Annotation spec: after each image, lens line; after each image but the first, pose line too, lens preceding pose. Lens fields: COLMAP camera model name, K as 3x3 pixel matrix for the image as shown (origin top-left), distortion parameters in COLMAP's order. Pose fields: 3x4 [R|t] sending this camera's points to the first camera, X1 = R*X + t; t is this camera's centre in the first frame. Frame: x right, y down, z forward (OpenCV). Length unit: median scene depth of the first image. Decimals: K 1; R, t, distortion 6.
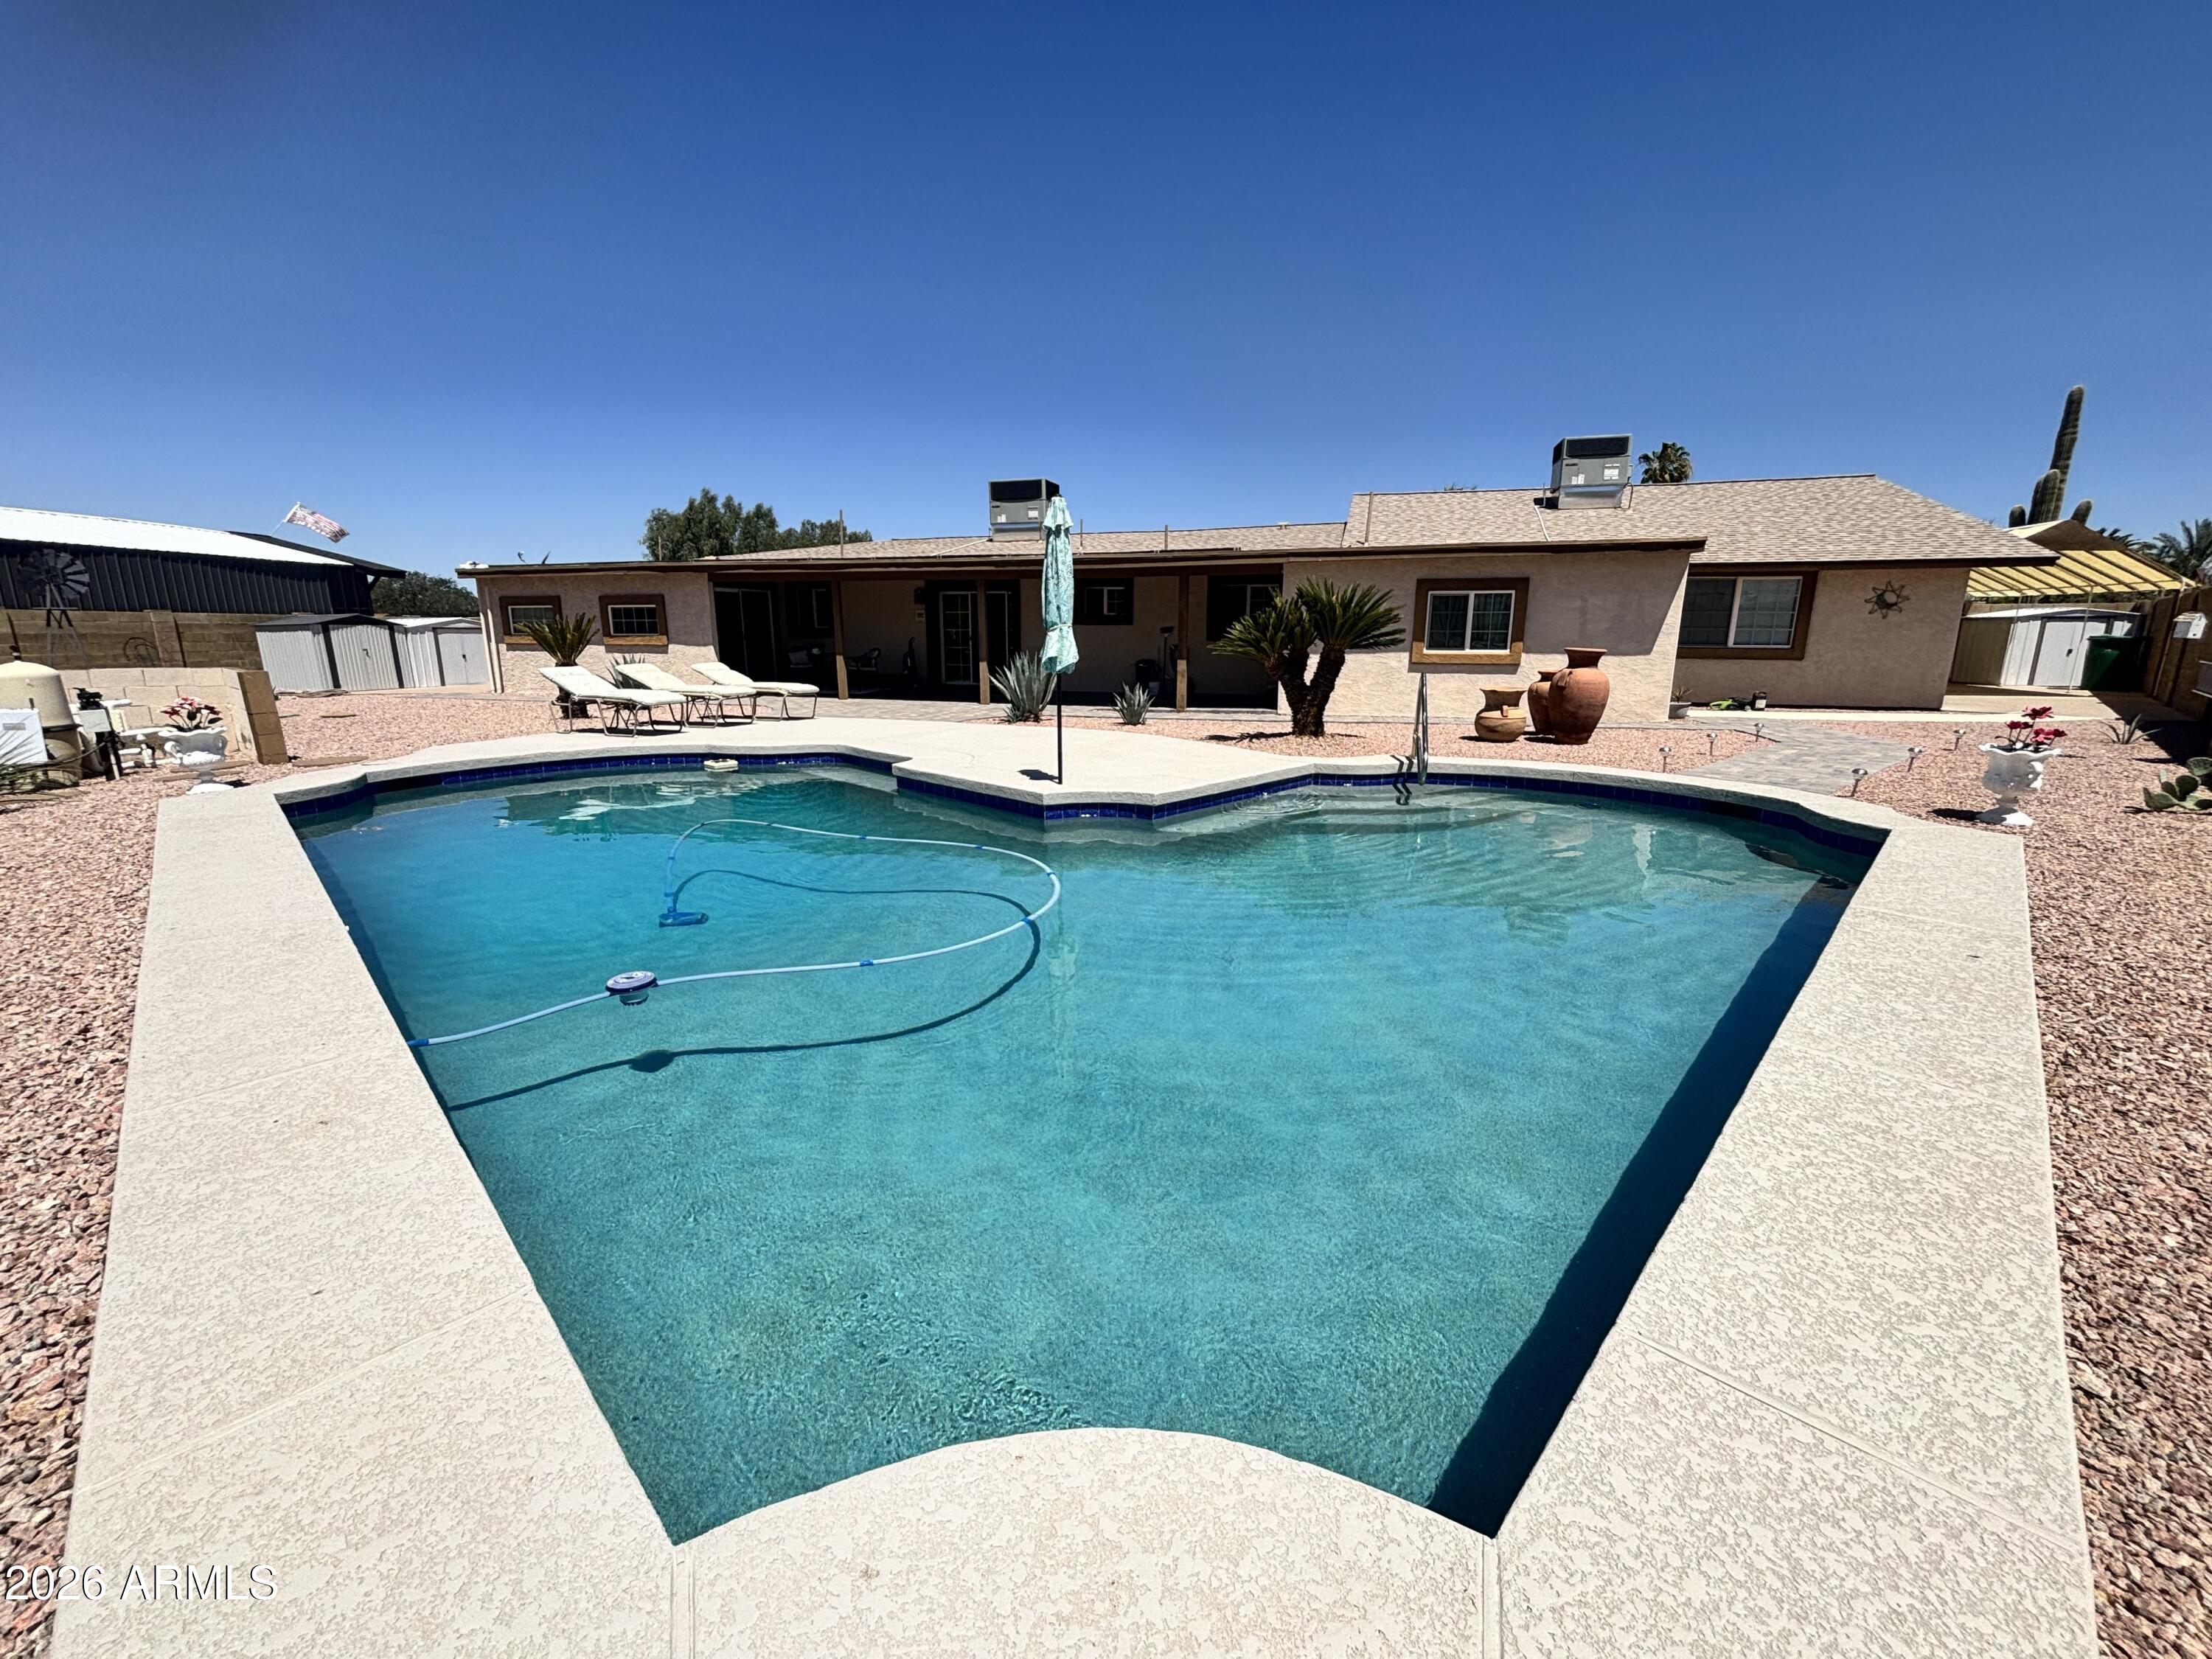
lens RADIAL K [[900.3, 0, 1106.0], [0, 900.3, 829.5], [0, 0, 1]] dist [0.001699, -0.000326]
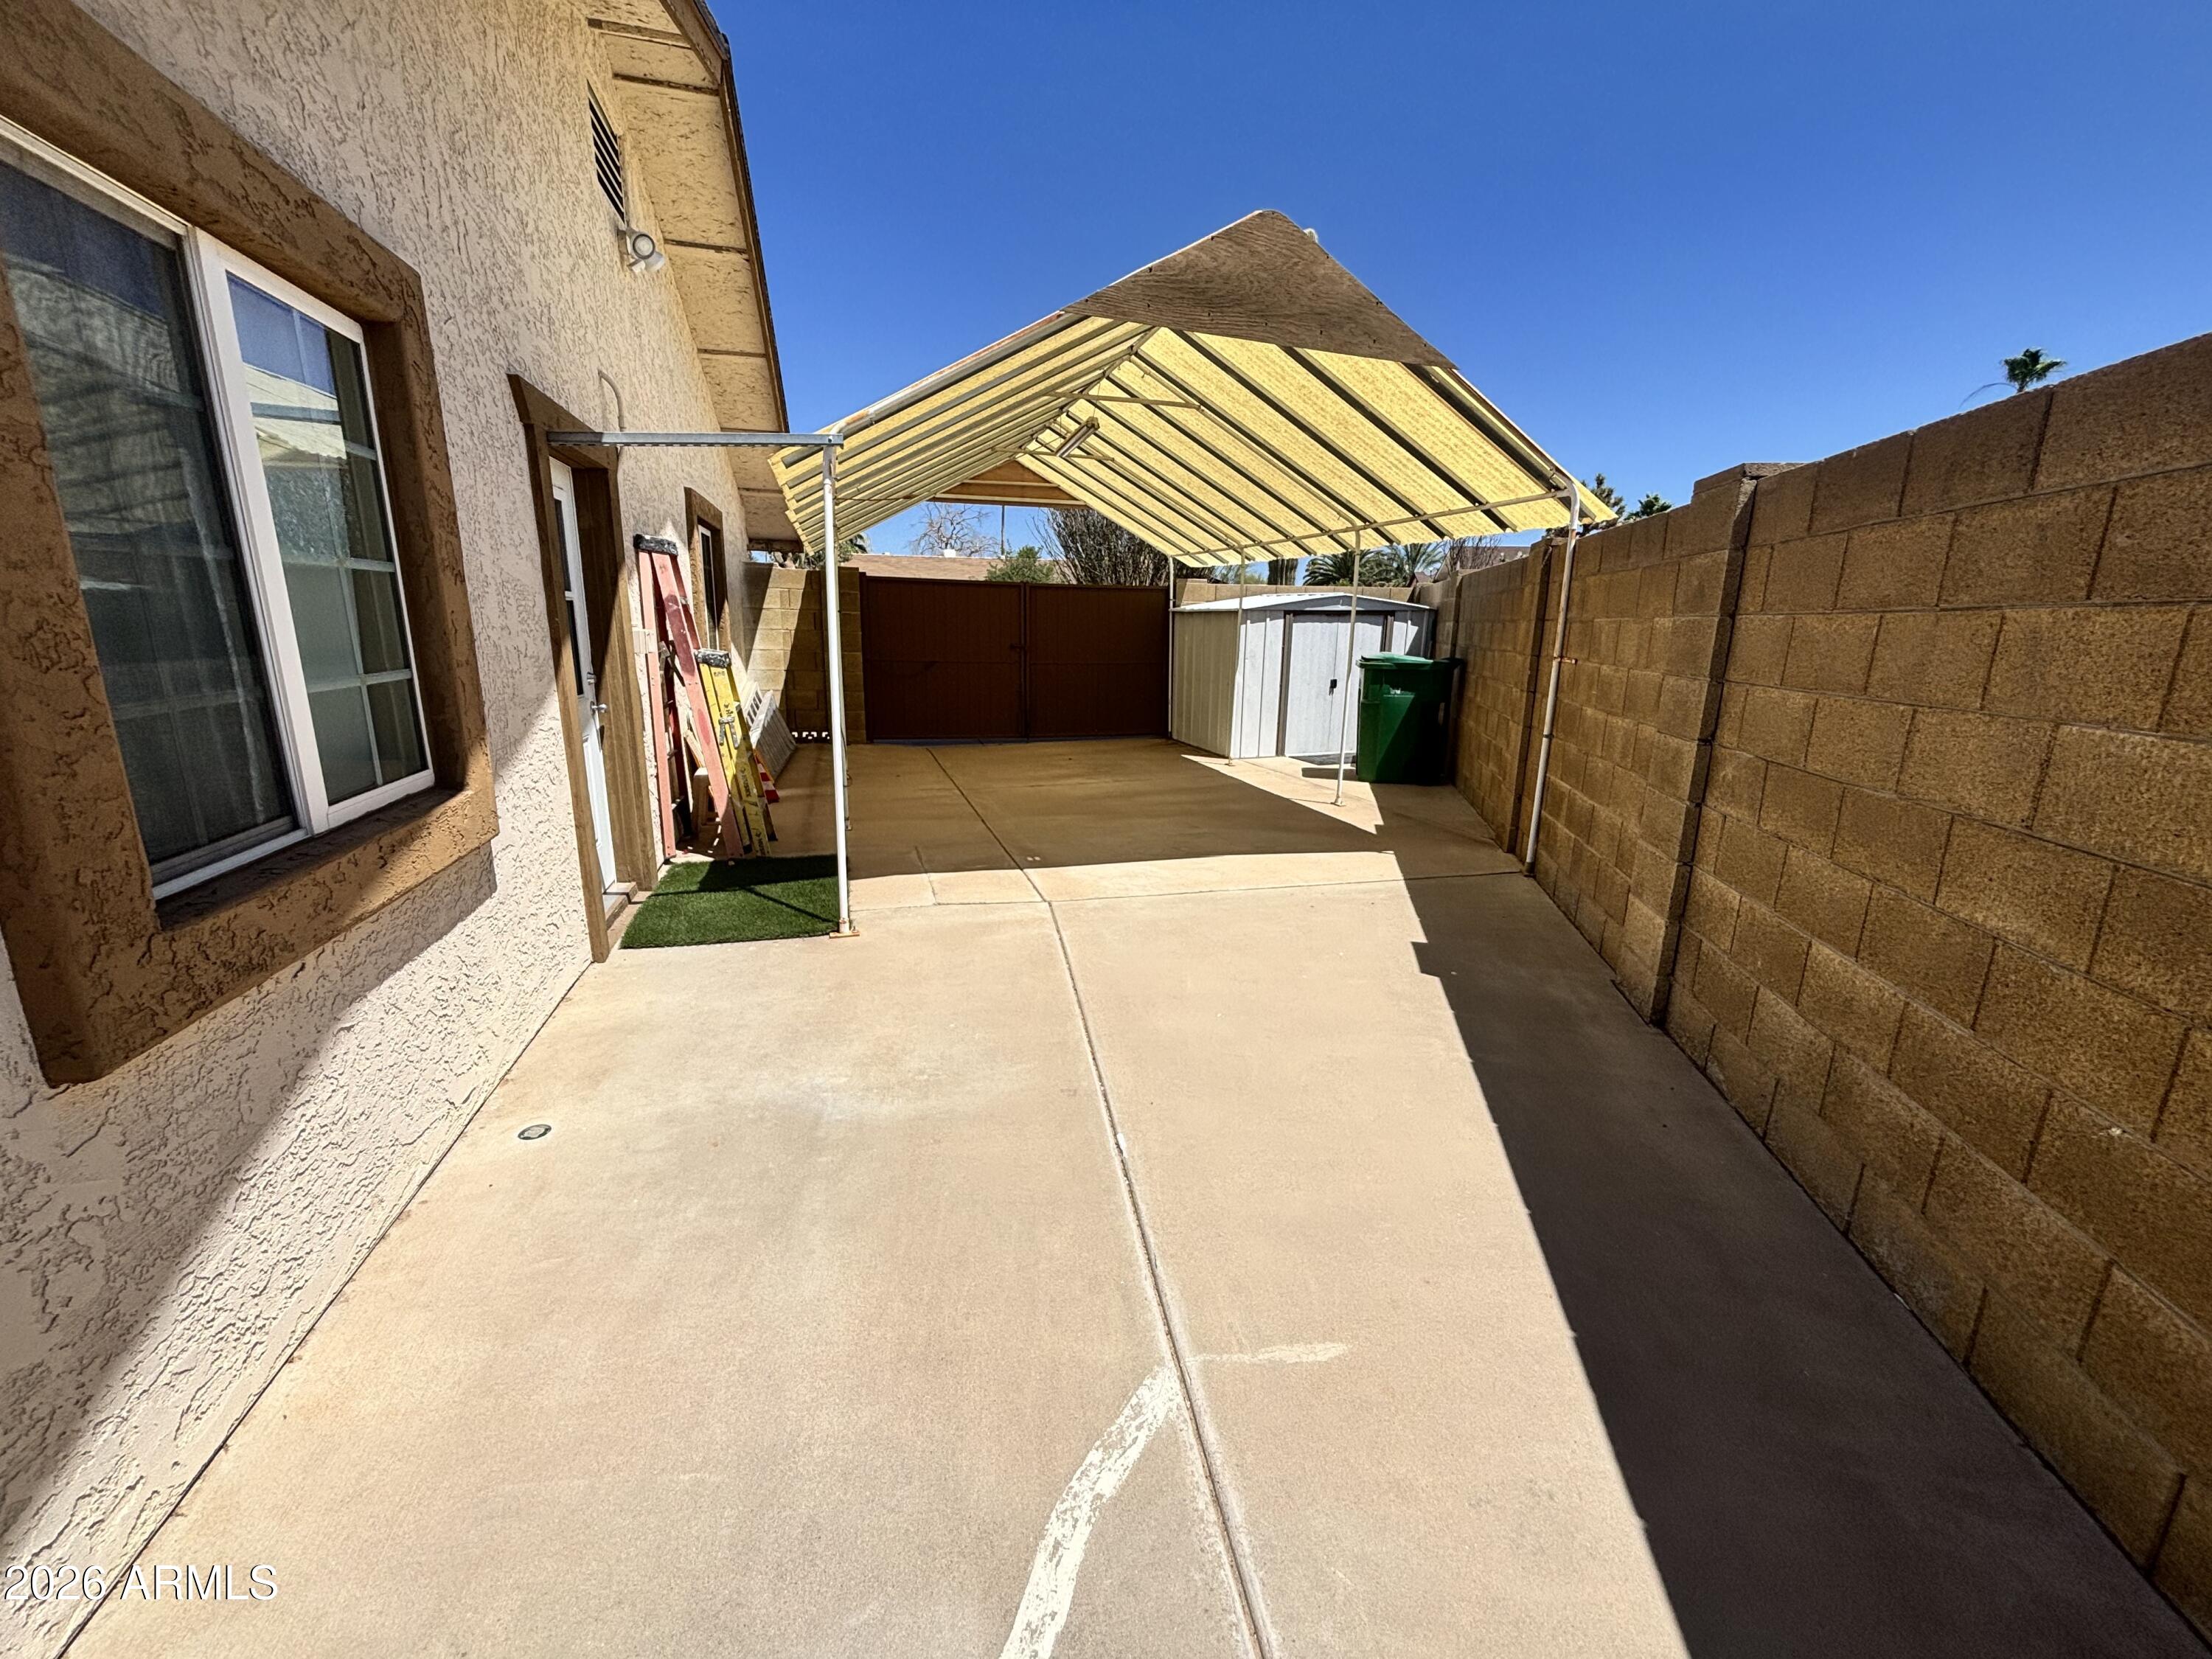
lens RADIAL K [[900.3, 0, 1106.0], [0, 900.3, 829.5], [0, 0, 1]] dist [0.001699, -0.000326]
pose [[0.845163, -0.119011, 0.521091, 0.734840], [0.109549, 0.992770, 0.049058, -0.163026], [-0.523162, 0.015623, 0.852090, 0.680788]]
